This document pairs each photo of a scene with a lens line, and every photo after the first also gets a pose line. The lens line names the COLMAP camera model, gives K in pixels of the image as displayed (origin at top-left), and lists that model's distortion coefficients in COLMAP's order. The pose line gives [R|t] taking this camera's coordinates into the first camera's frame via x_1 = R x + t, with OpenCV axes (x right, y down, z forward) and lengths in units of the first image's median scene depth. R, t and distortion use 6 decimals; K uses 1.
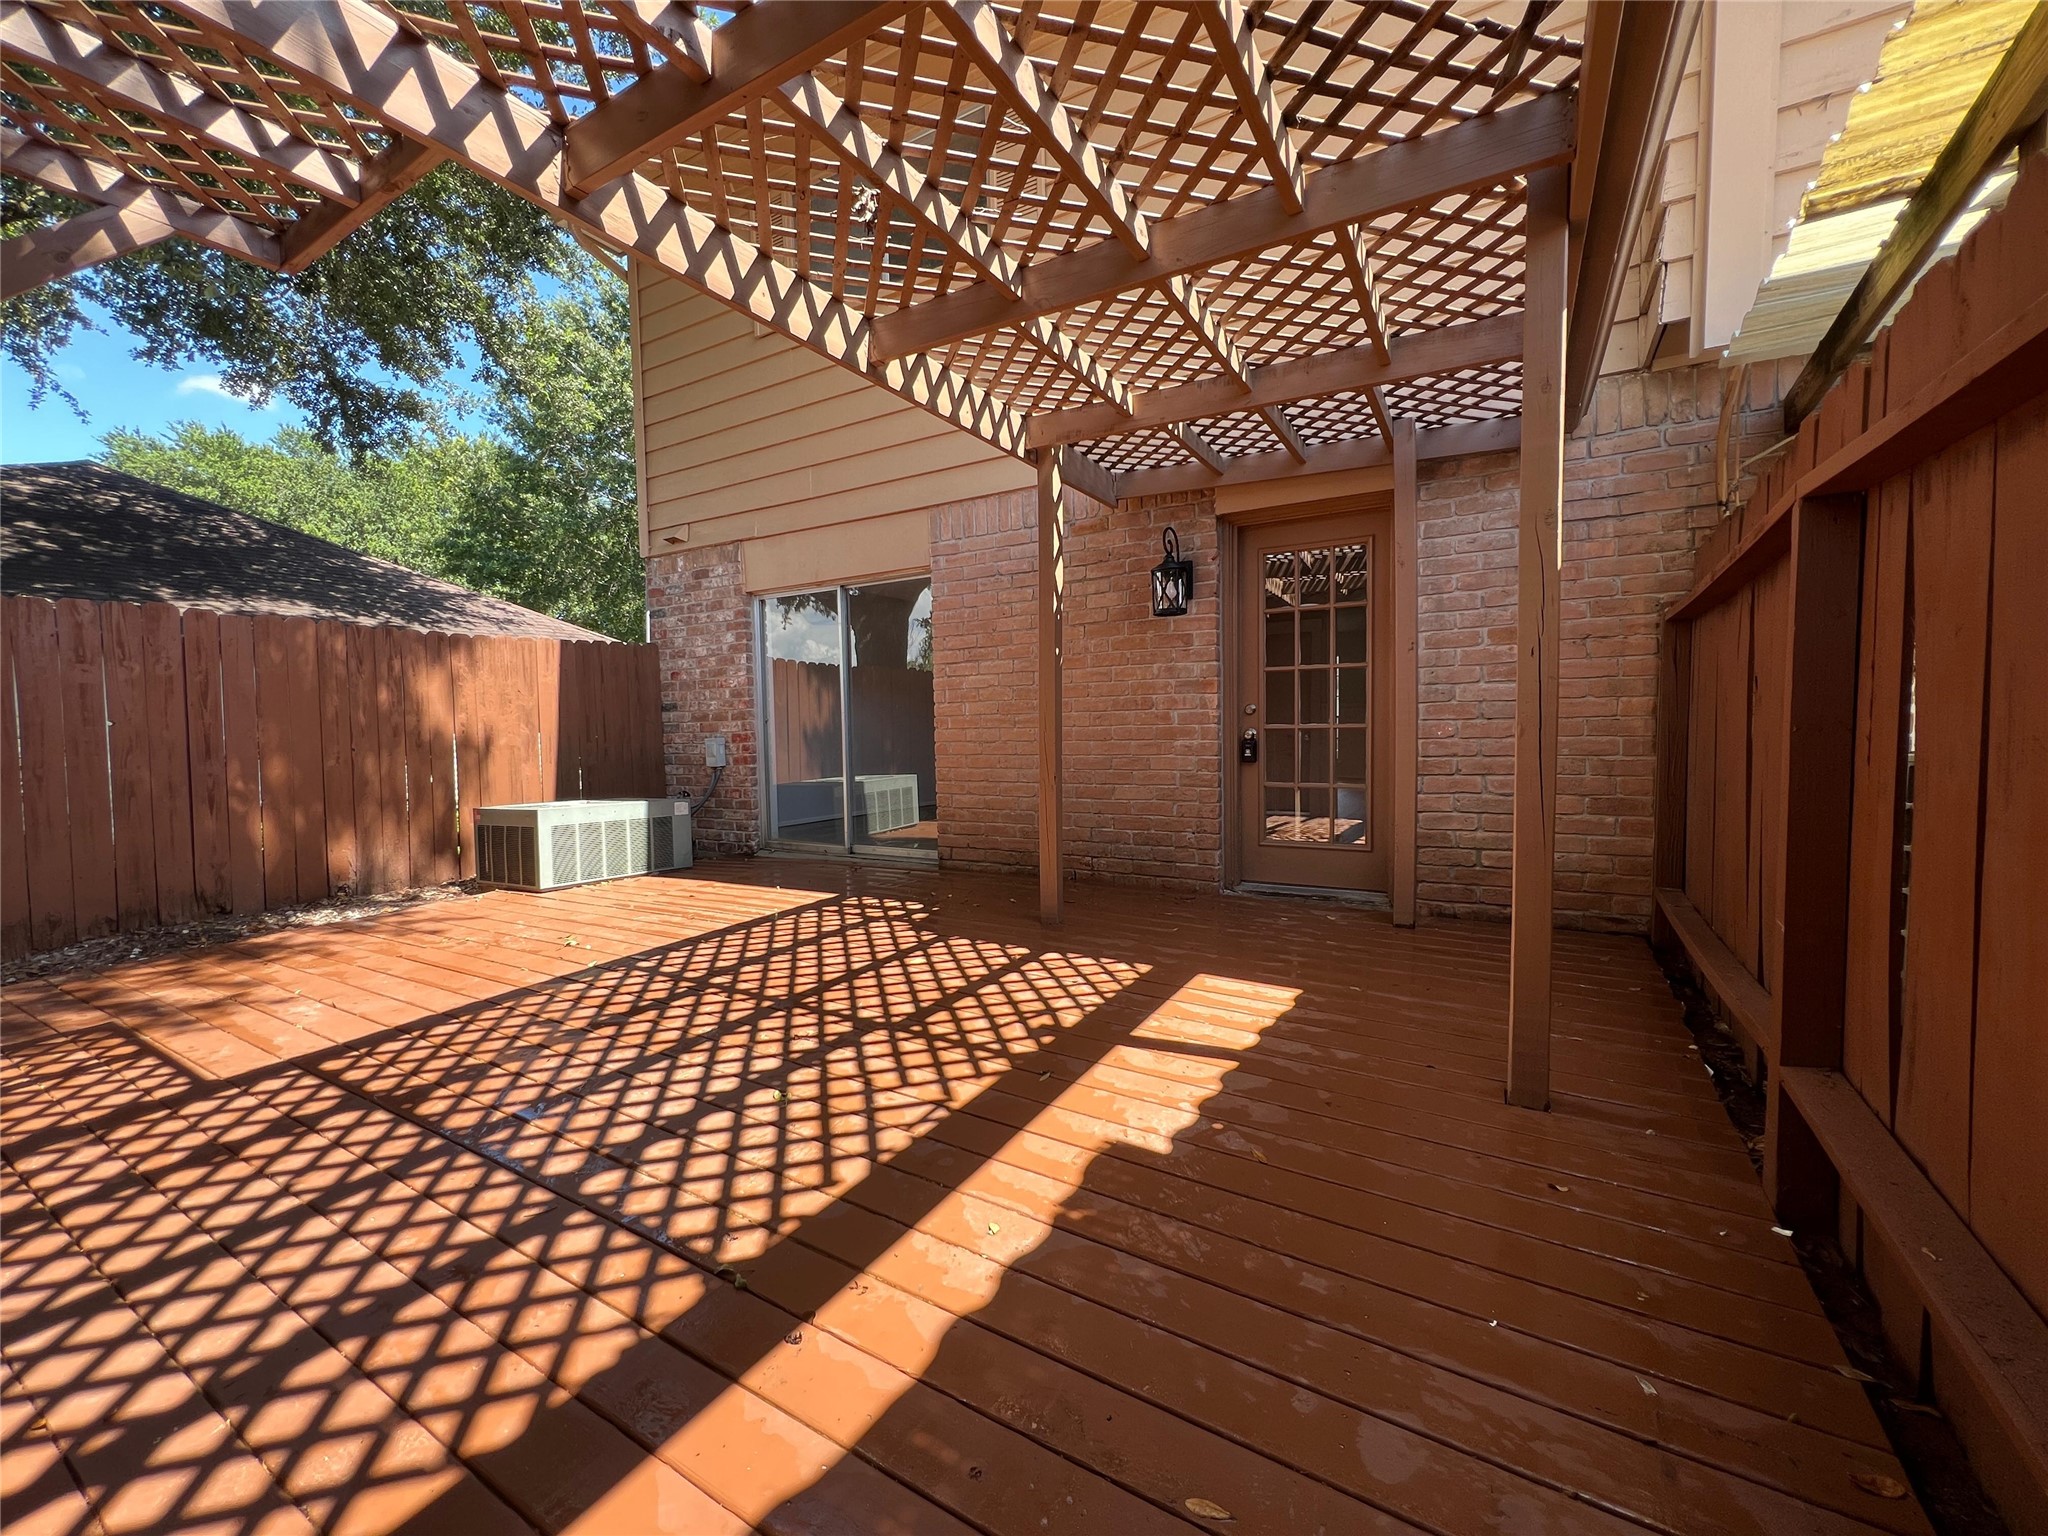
lens RADIAL K [[824.8, 0, 1024.0], [0, 824.8, 768.0], [0, 0, 1]] dist [-0.002517, 0.000157]
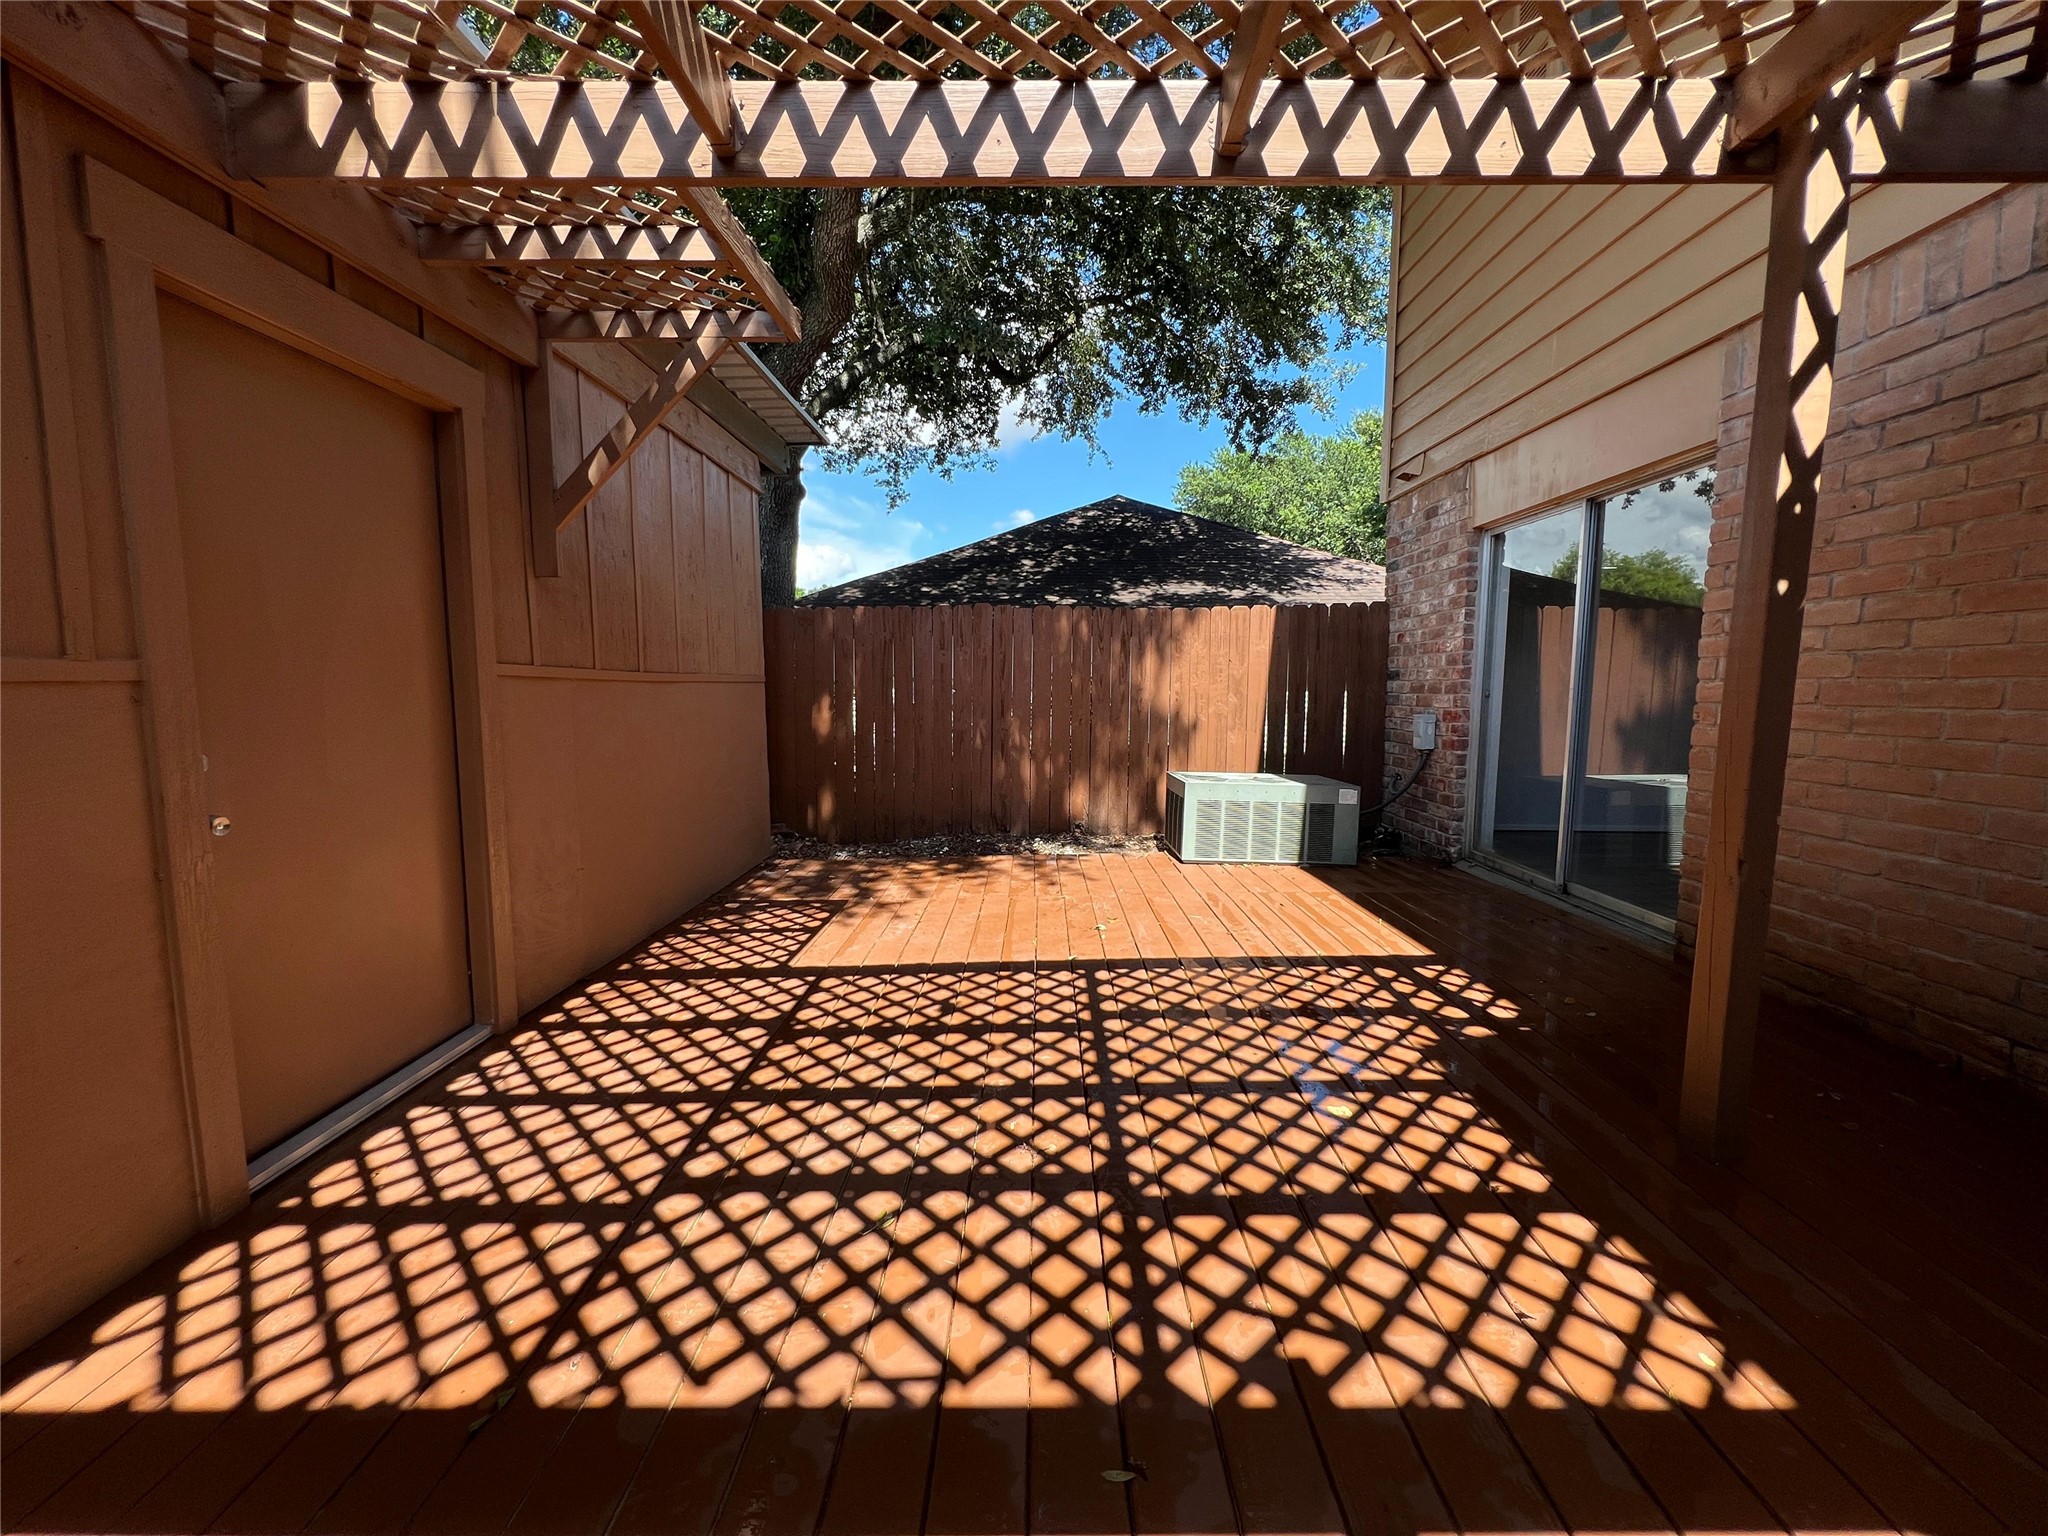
lens RADIAL K [[824.8, 0, 1024.0], [0, 824.8, 768.0], [0, 0, 1]] dist [-0.002517, 0.000157]
pose [[0.497142, 0.105611, -0.861218, 0.271419], [-0.053529, 0.994407, 0.091045, -0.072007], [0.866017, 0.000838, 0.500015, 0.482047]]
